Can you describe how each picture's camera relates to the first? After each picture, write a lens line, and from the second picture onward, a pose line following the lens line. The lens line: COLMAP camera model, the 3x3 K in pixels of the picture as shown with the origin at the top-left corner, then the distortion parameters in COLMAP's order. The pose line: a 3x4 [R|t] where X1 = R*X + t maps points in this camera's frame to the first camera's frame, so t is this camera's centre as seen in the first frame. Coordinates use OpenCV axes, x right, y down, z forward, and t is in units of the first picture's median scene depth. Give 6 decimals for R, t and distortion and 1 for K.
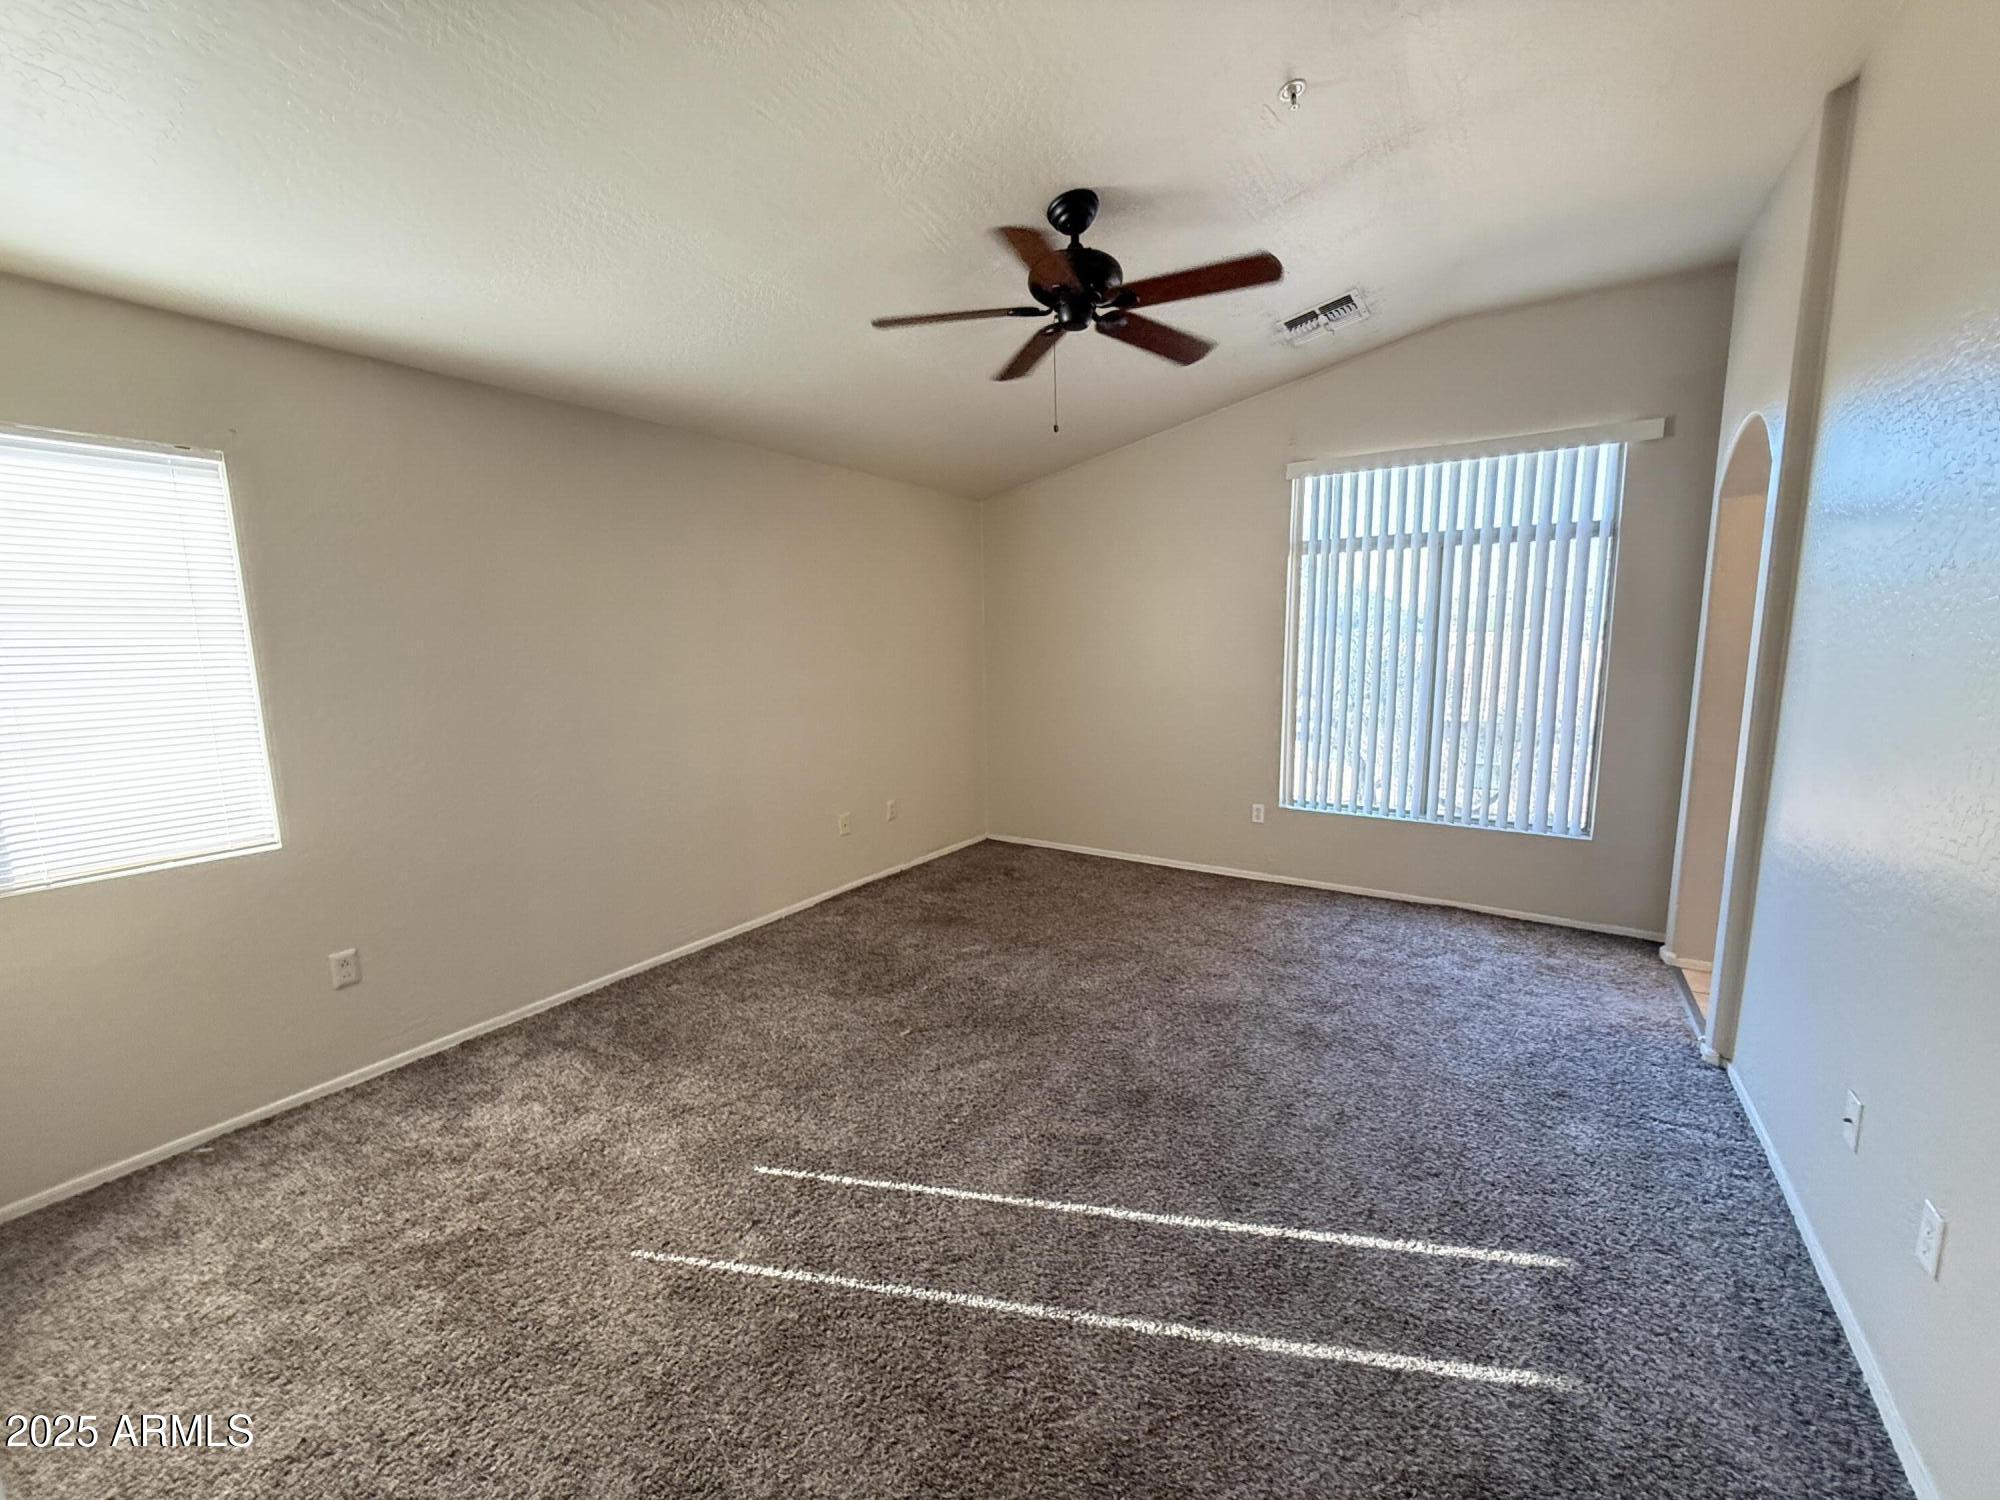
lens RADIAL K [[799.2, 0, 1008.2], [0, 799.2, 751.1], [0, 0, 1]] dist [0.004039, -0.000419]
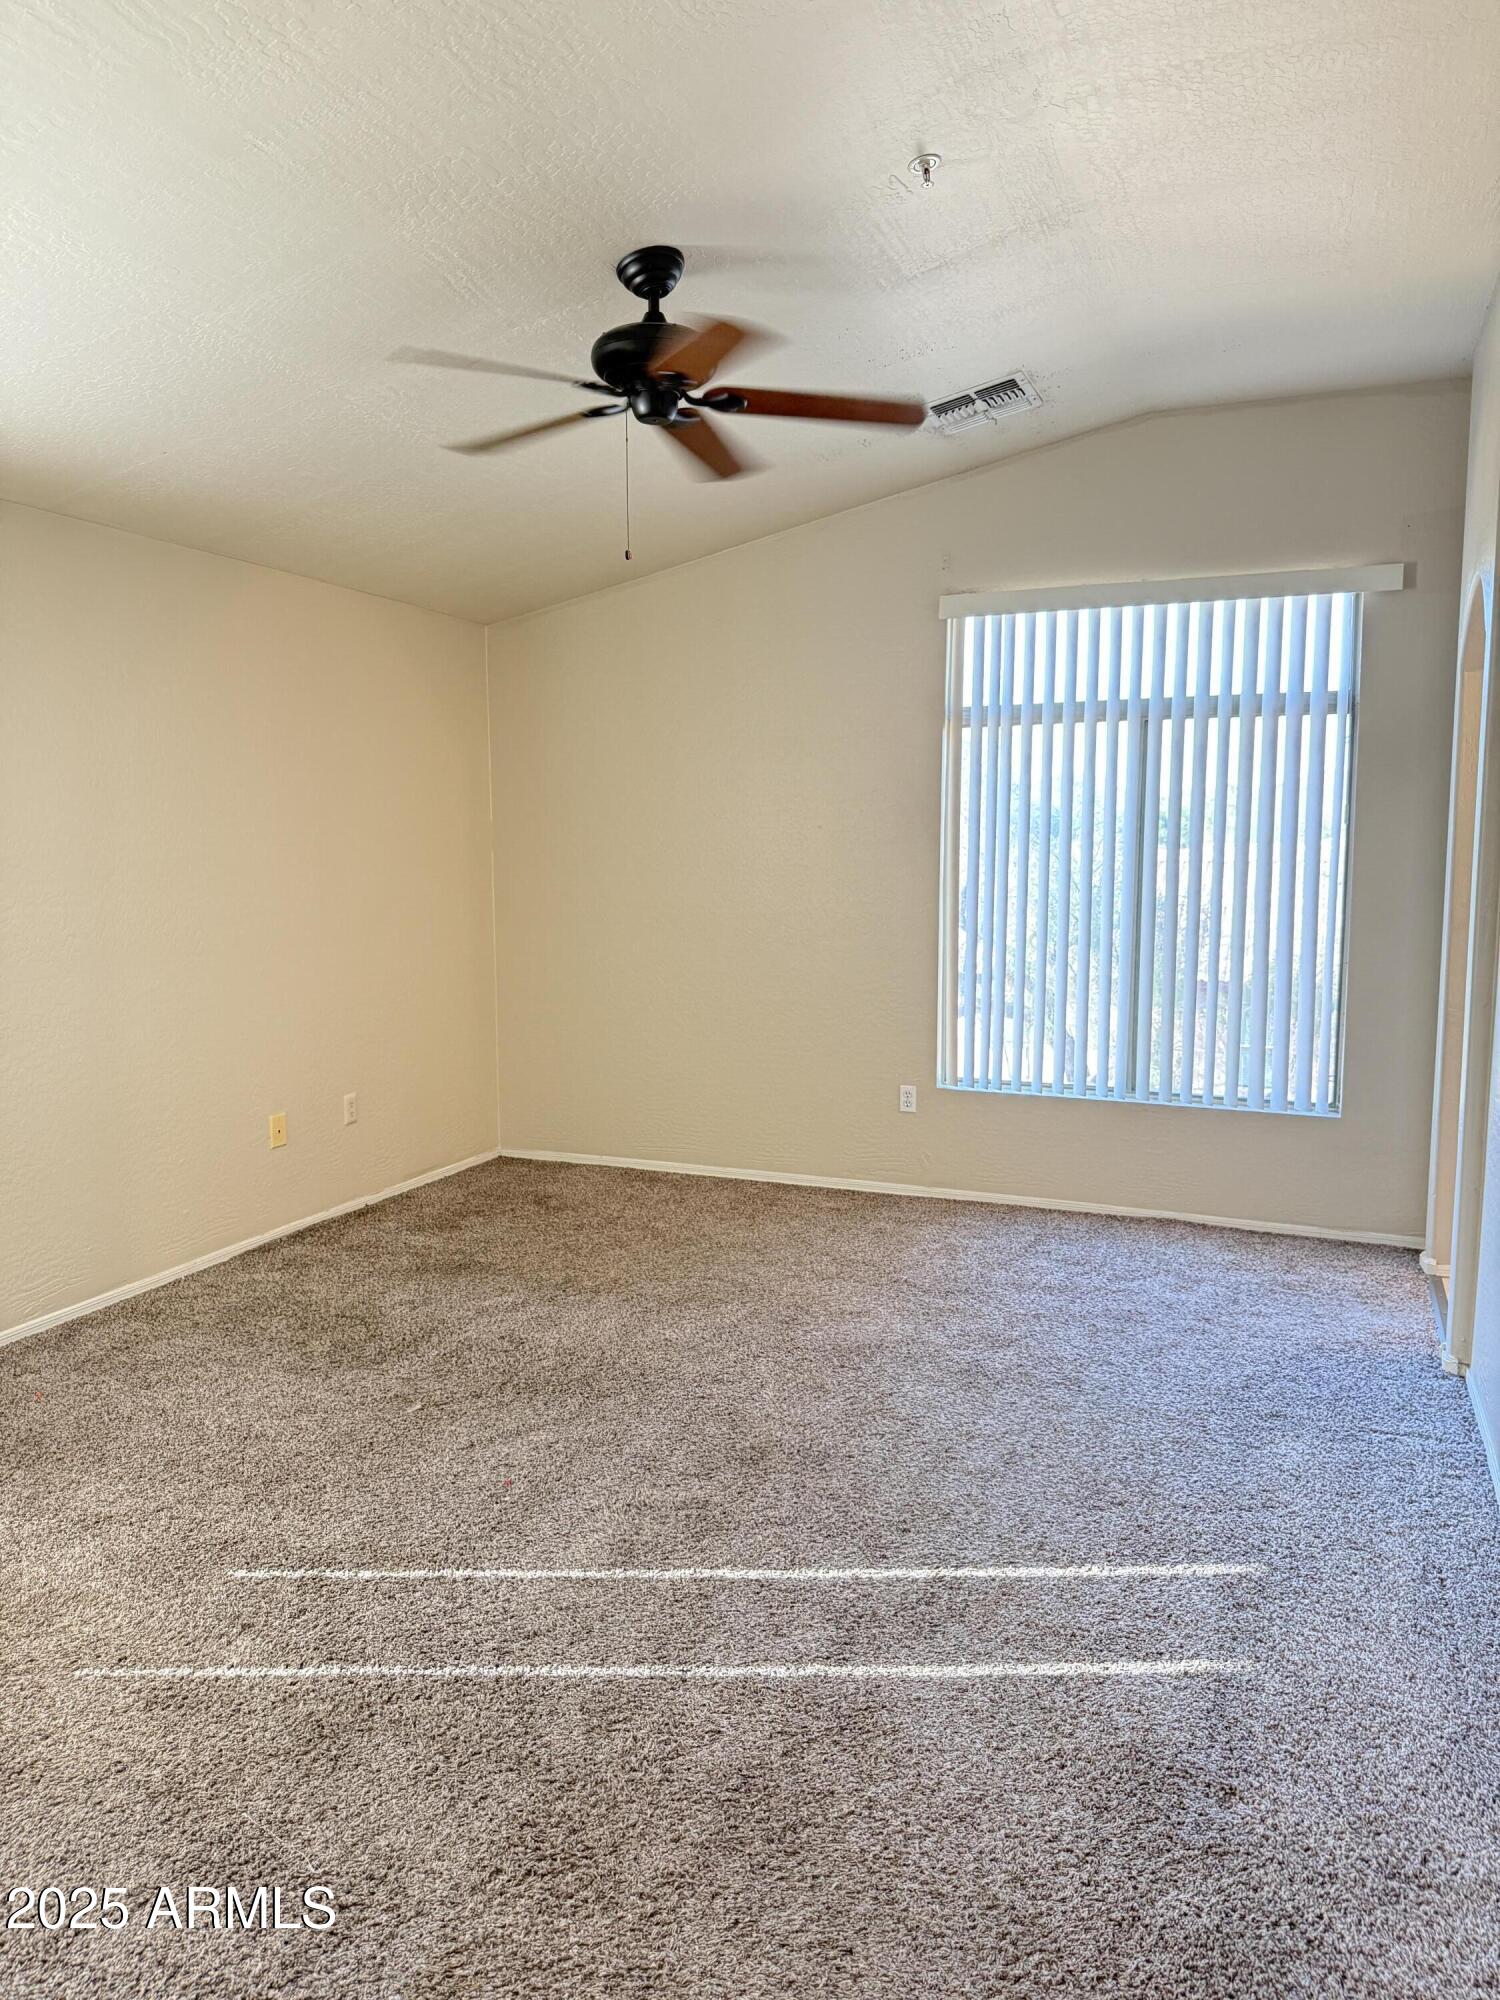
lens RADIAL K [[1406.8, 0, 748.6], [0, 1406.8, 1006.2], [0, 0, 1]] dist [0.039716, -0.048973]
pose [[0.983265, -0.009409, 0.181936, -0.067604], [0.014453, 0.999546, -0.026420, 0.045808], [-0.181605, 0.028607, 0.982955, -0.264978]]
